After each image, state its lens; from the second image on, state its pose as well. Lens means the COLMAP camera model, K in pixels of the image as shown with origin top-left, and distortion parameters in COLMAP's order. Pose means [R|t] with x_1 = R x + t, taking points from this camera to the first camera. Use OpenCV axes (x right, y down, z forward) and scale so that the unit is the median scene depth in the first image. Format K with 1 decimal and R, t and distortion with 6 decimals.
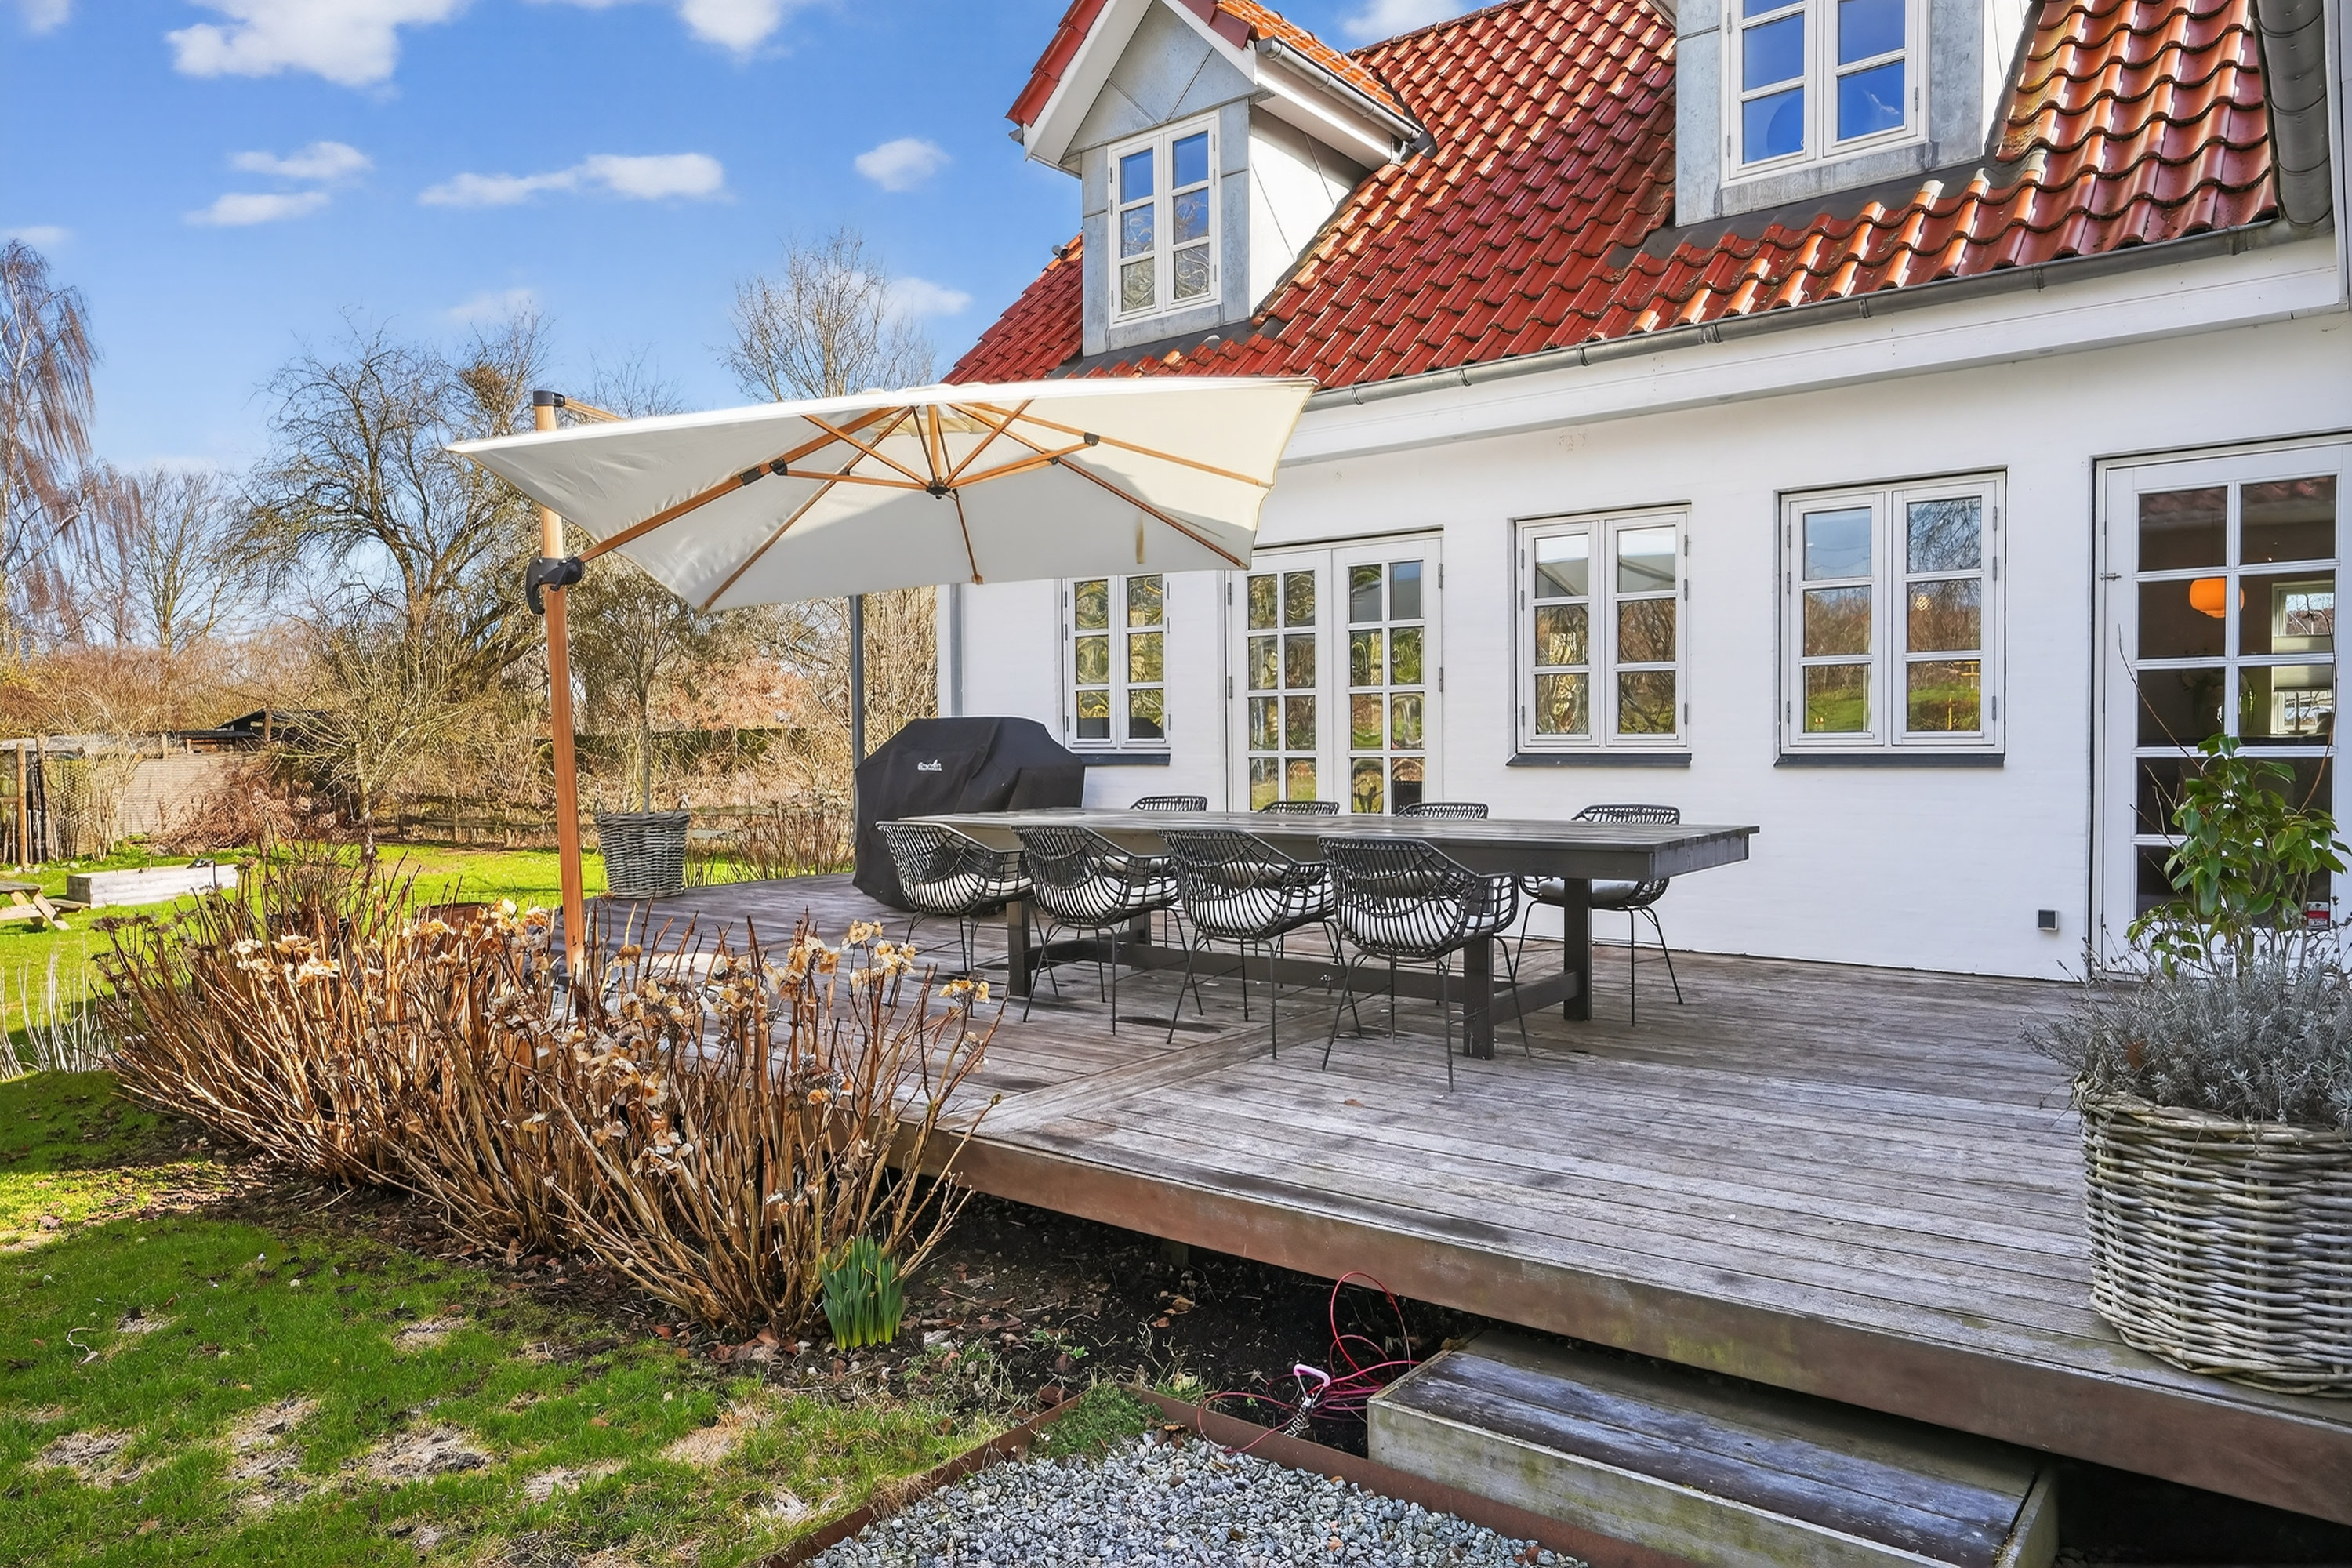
lens RADIAL K [[1548.0, 0, 1178.1], [0, 1548.0, 790.4], [0, 0, 1]] dist [-0.005328, 0.012492]
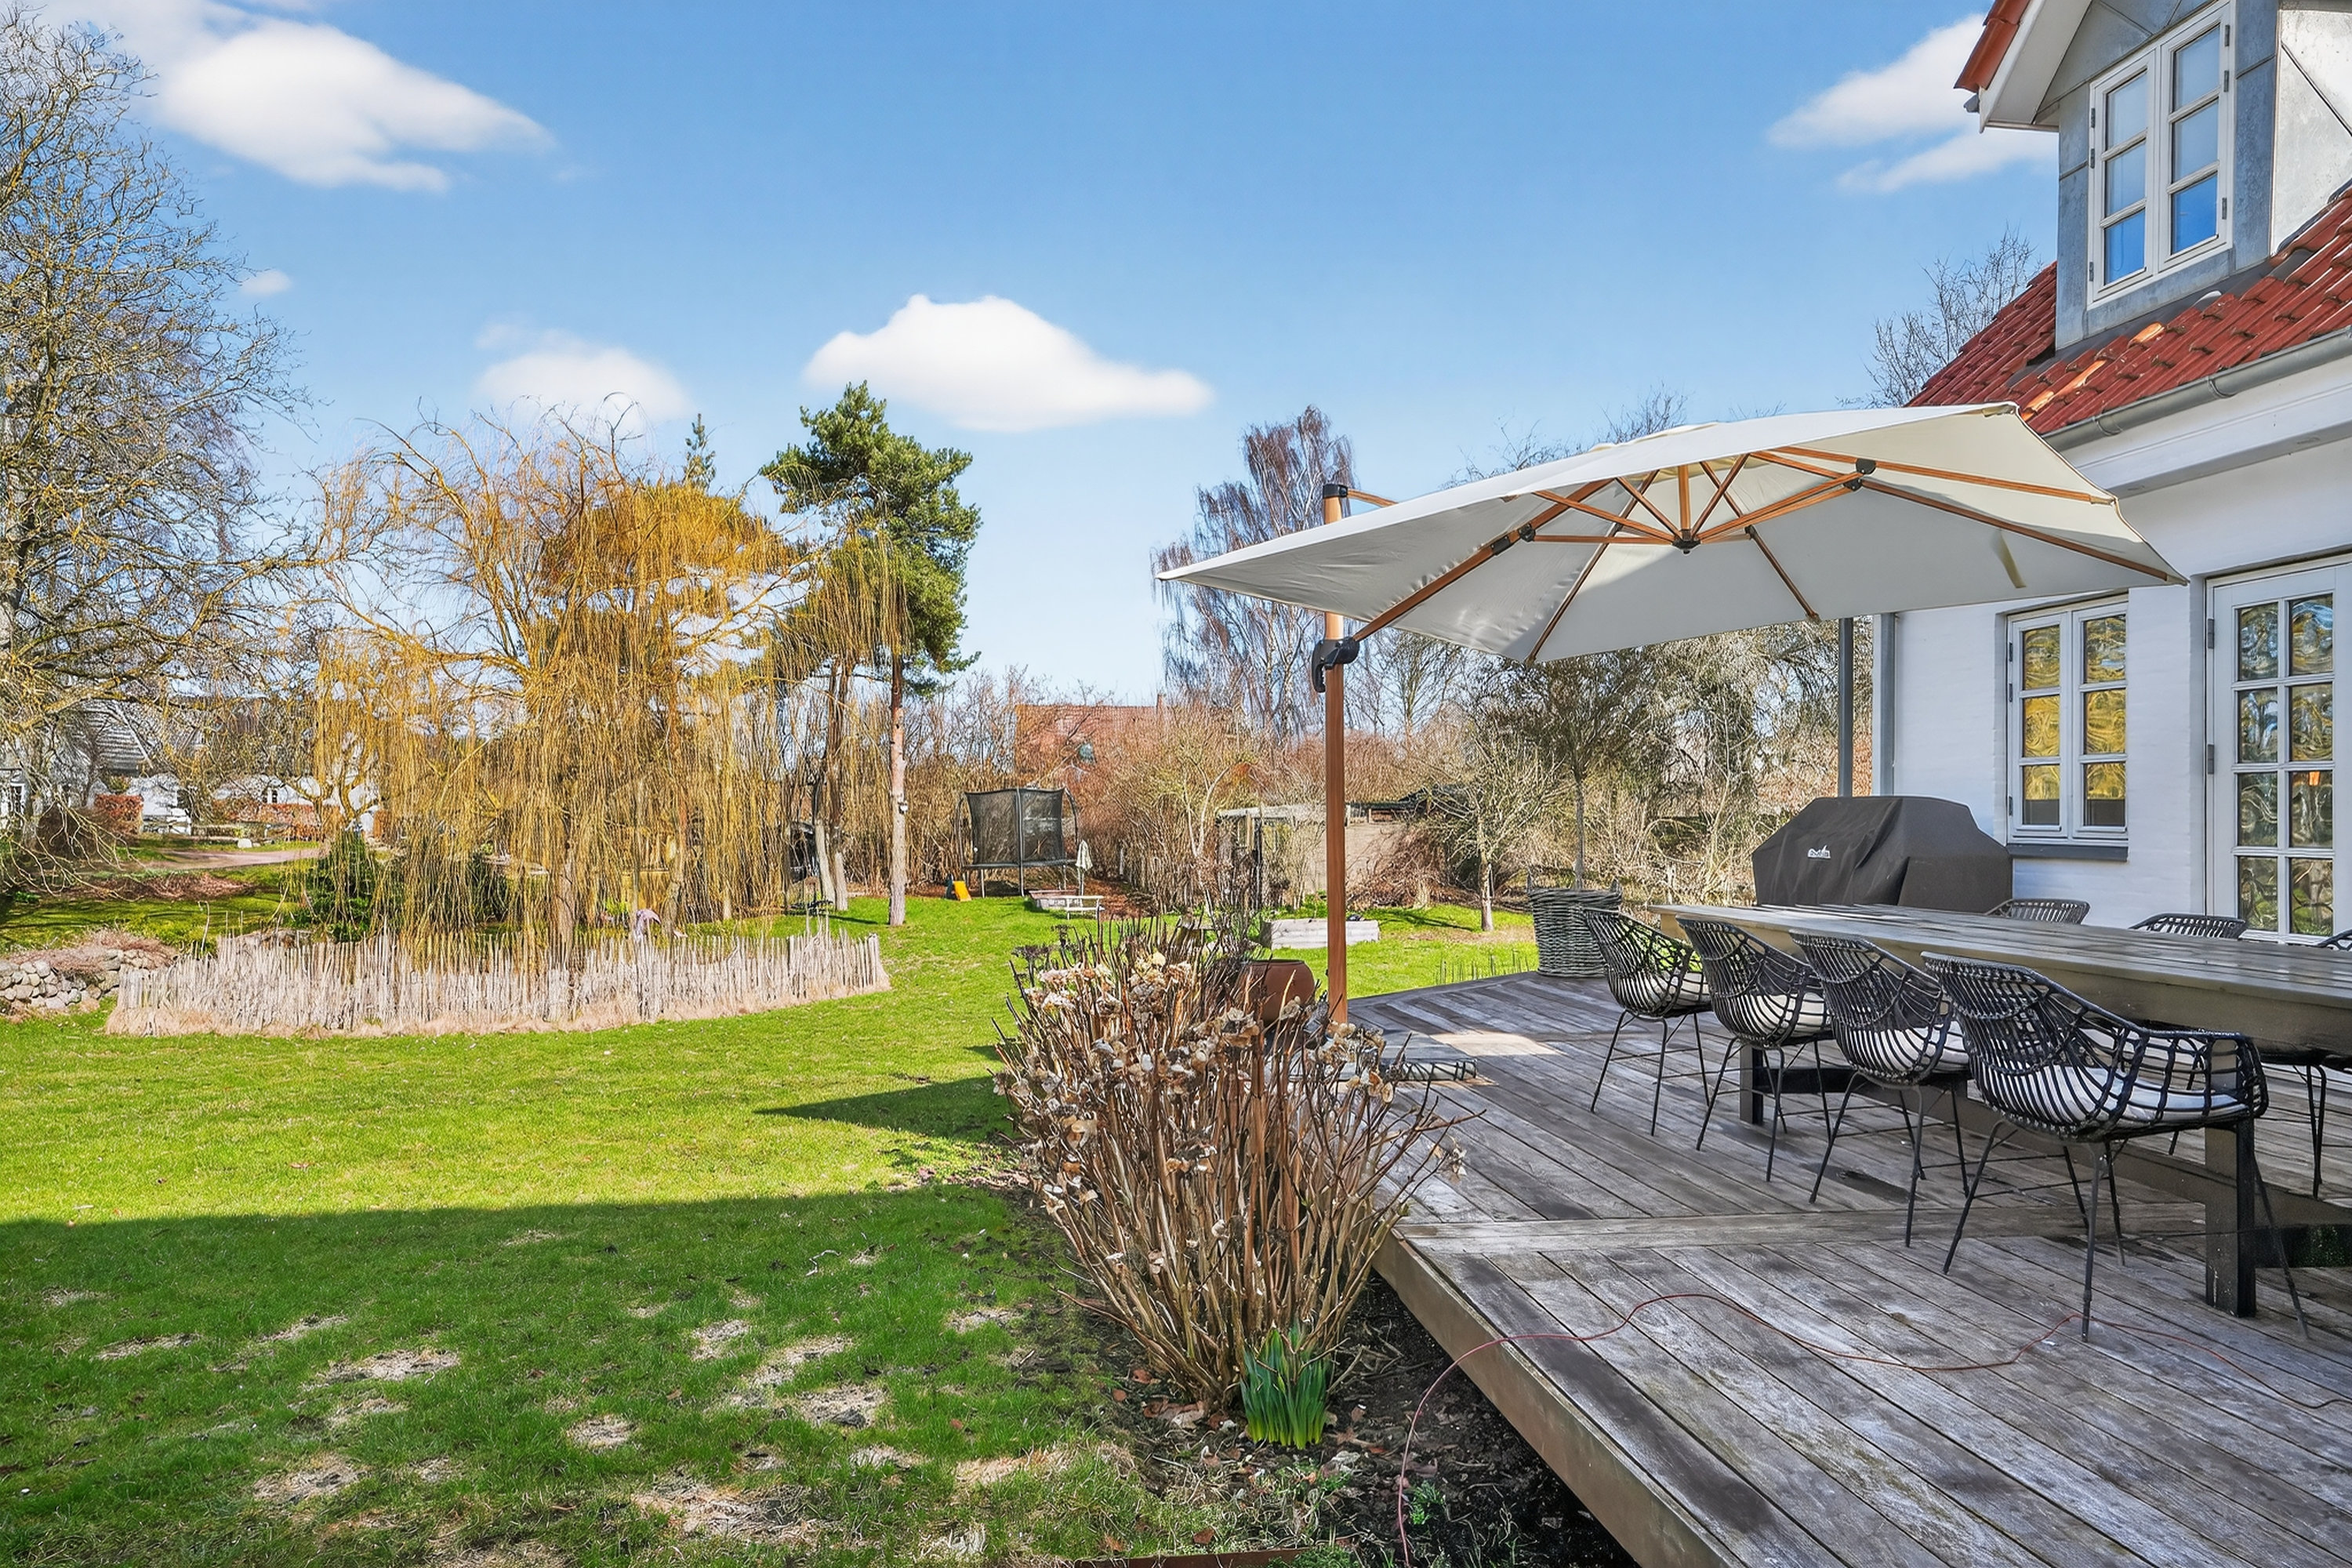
lens RADIAL K [[1592.3, 0, 1159.7], [0, 1592.3, 786.0], [0, 0, 1]] dist [-0.009040, 0.017801]
pose [[0.712089, 0.007778, -0.702046, 0.280374], [-0.045904, 0.998315, -0.035500, -0.005516], [0.700587, 0.057506, 0.711246, 0.146513]]
